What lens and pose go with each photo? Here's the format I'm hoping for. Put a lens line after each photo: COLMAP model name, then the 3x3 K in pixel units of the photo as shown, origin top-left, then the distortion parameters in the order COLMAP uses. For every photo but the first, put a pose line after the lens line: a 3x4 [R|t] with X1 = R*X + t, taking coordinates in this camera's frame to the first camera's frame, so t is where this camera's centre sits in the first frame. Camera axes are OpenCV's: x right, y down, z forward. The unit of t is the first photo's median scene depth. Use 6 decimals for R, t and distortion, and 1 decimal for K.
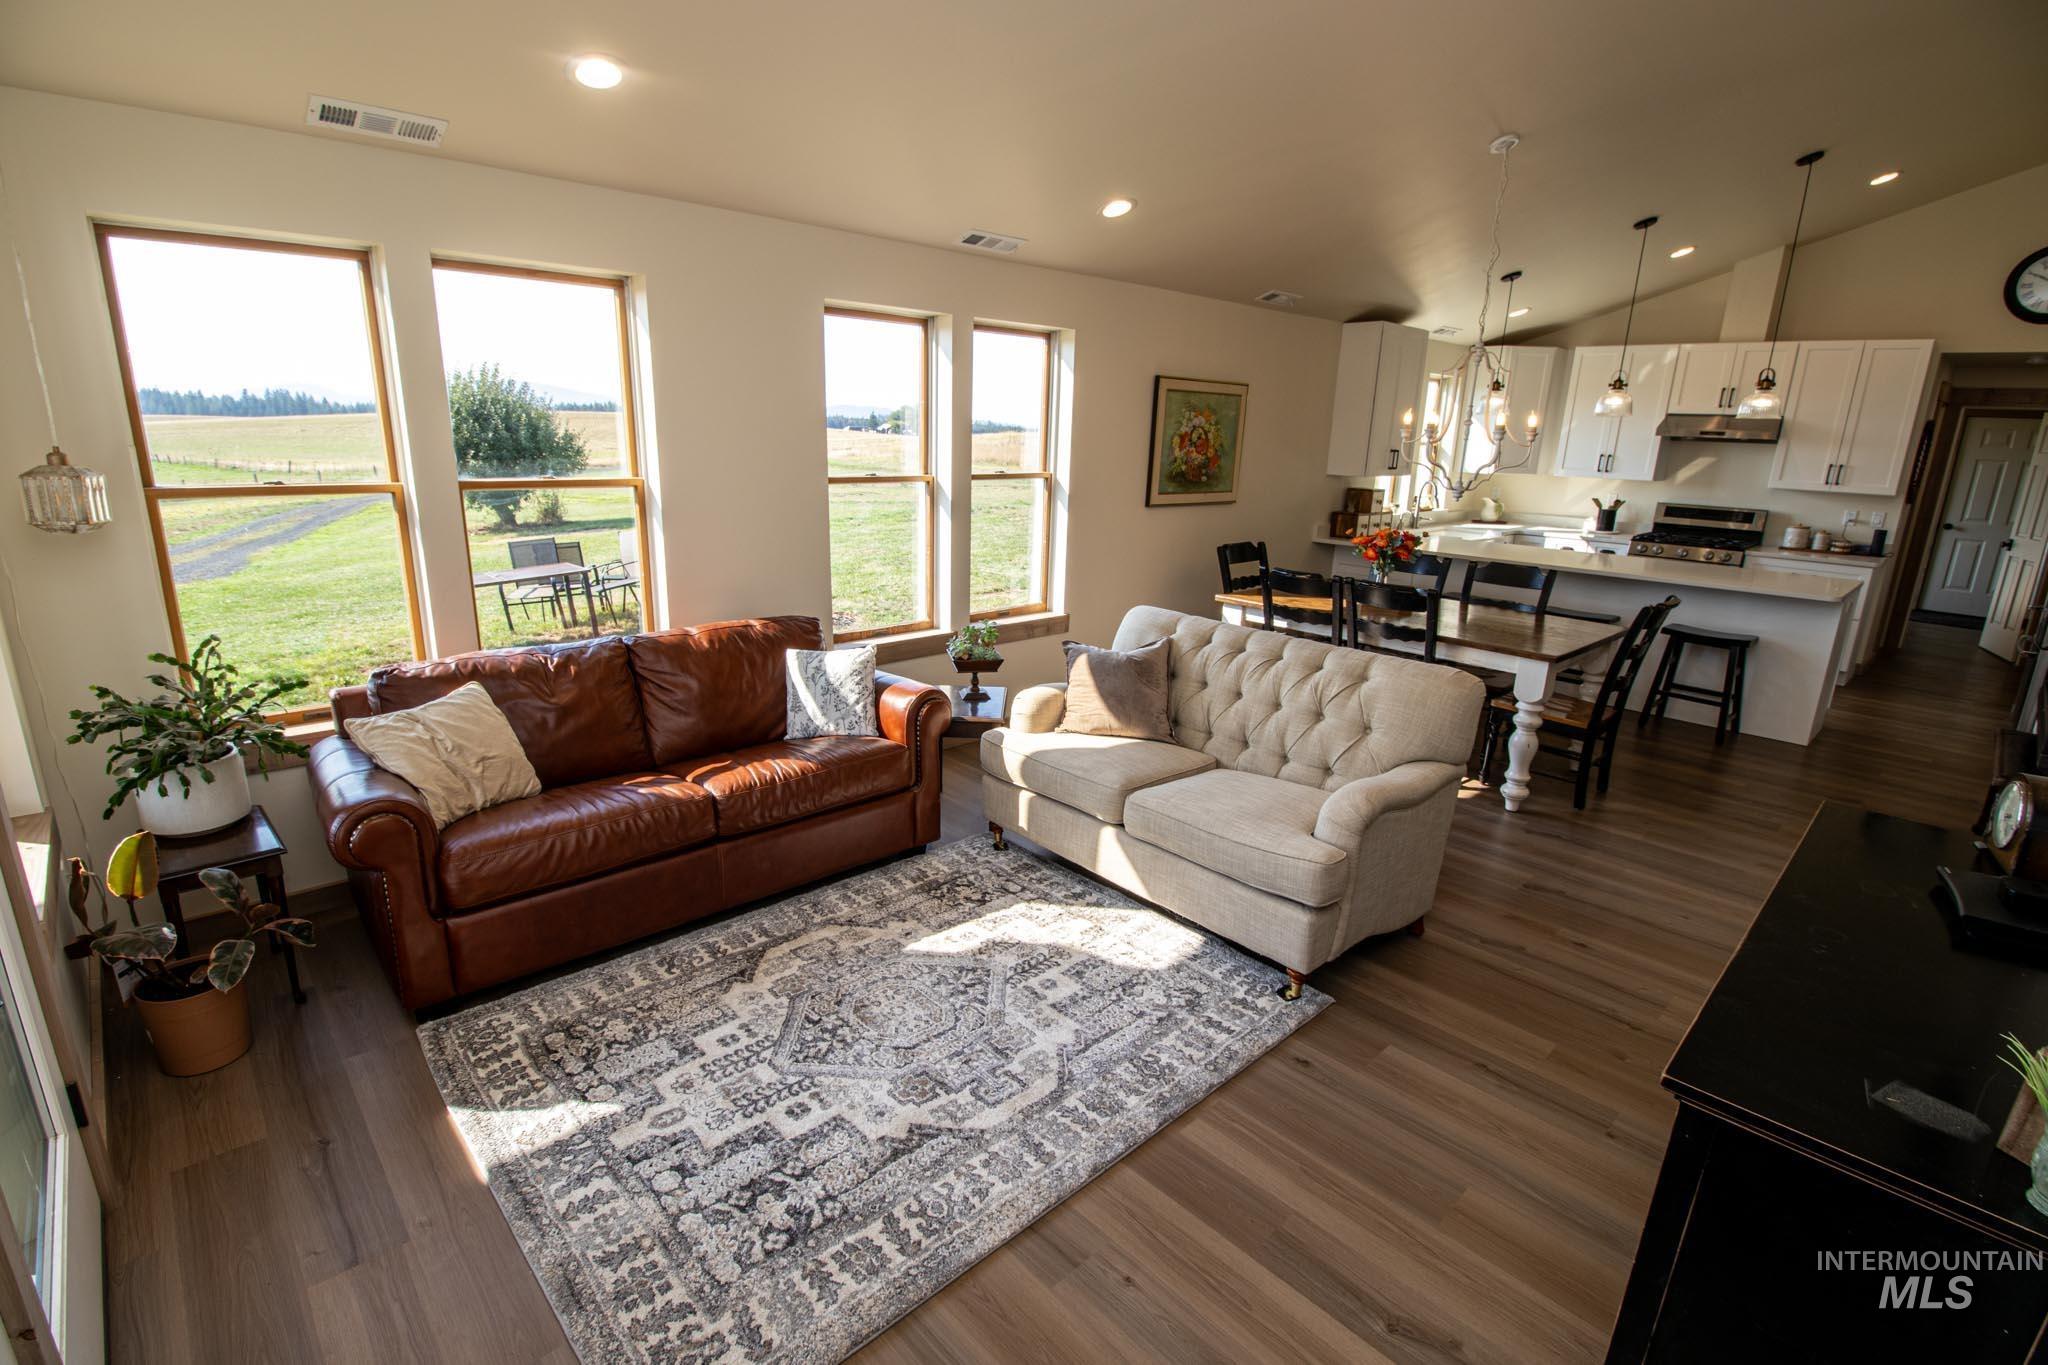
lens RADIAL K [[949.9, 0, 1012.7], [0, 949.9, 688.7], [0, 0, 1]] dist [-0.007434, -0.008851]
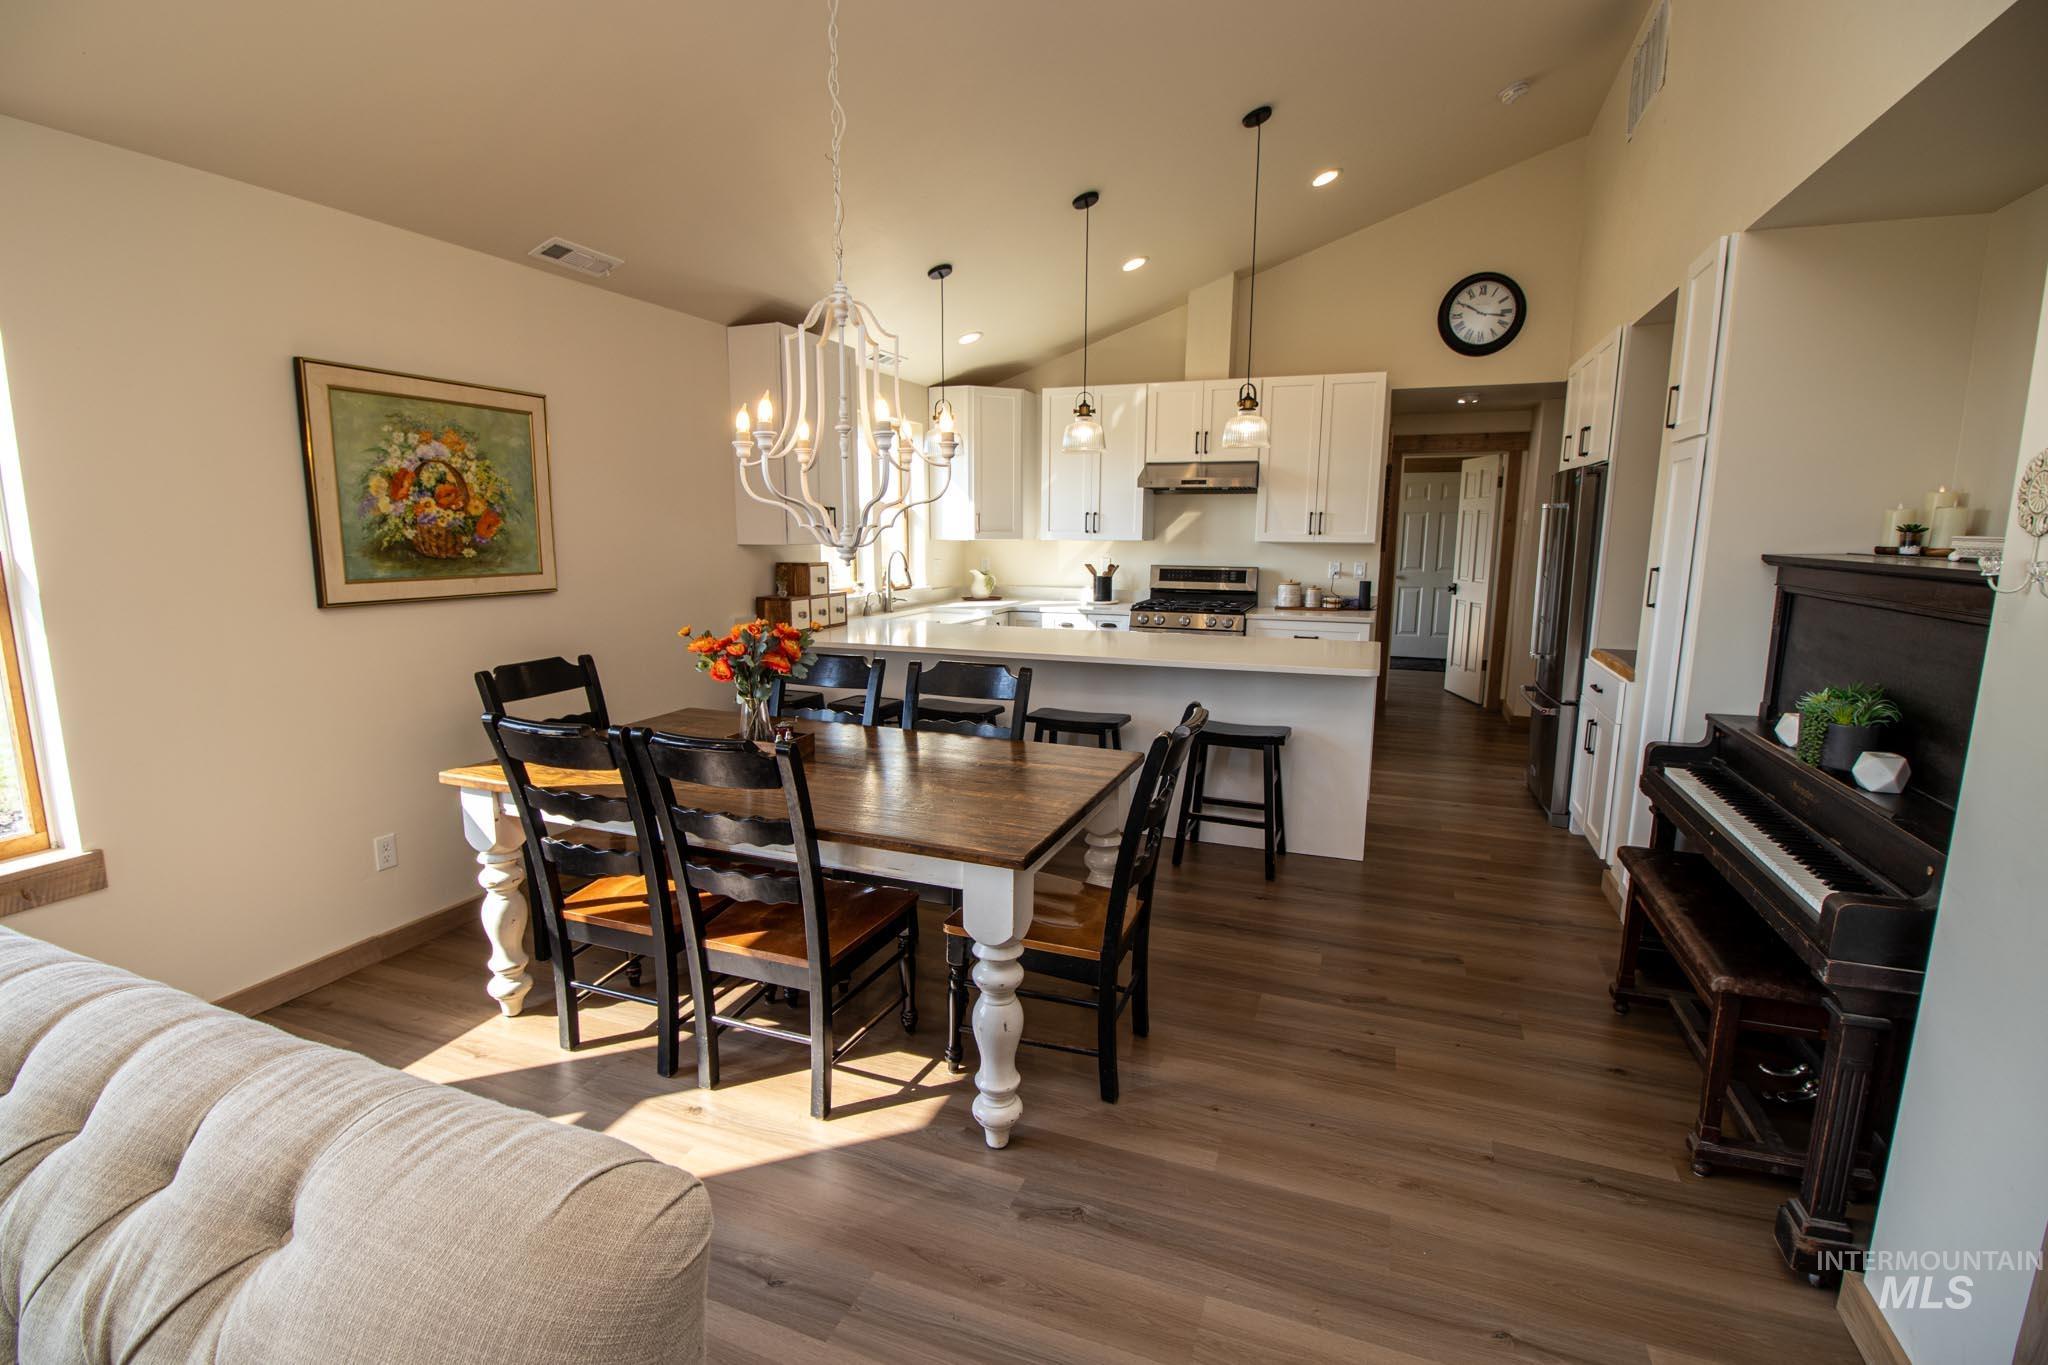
lens RADIAL K [[949.9, 0, 1023.0], [0, 949.9, 683.5], [0, 0, 1]] dist [-0.007434, -0.008851]
pose [[0.896160, -0.094012, 0.433657, 0.218017], [0.136491, 0.988318, -0.067805, -0.053955], [-0.422216, 0.119954, 0.898523, 0.321539]]
